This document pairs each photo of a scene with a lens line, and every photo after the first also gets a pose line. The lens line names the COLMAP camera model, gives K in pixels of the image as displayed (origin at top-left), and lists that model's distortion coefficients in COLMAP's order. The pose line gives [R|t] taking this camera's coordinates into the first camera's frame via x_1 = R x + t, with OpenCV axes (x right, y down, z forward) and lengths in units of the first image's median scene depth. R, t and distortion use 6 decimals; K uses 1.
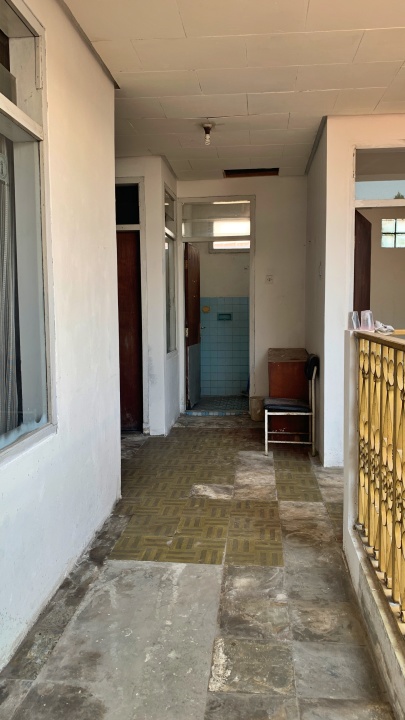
lens RADIAL K [[546.8, 0, 206.7], [0, 546.8, 350.0], [0, 0, 1]] dist [0.002101, -0.004850]
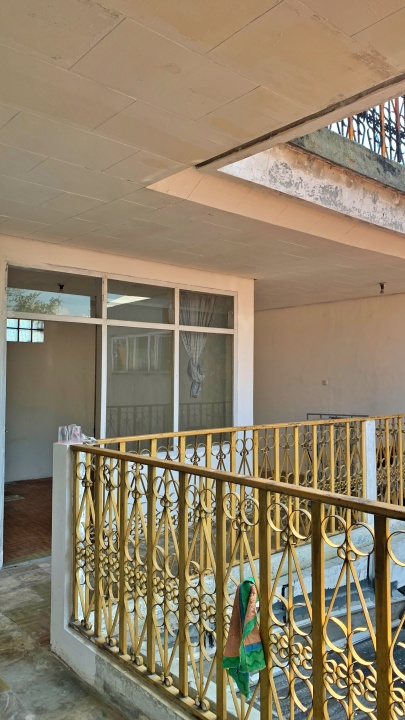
lens RADIAL K [[546.8, 0, 206.7], [0, 546.8, 350.0], [0, 0, 1]] dist [0.002101, -0.004850]
pose [[0.680918, 0.050938, 0.730586, -0.382300], [0.048254, 0.992290, -0.114157, -0.086883], [-0.730769, 0.112985, 0.673210, -0.000666]]
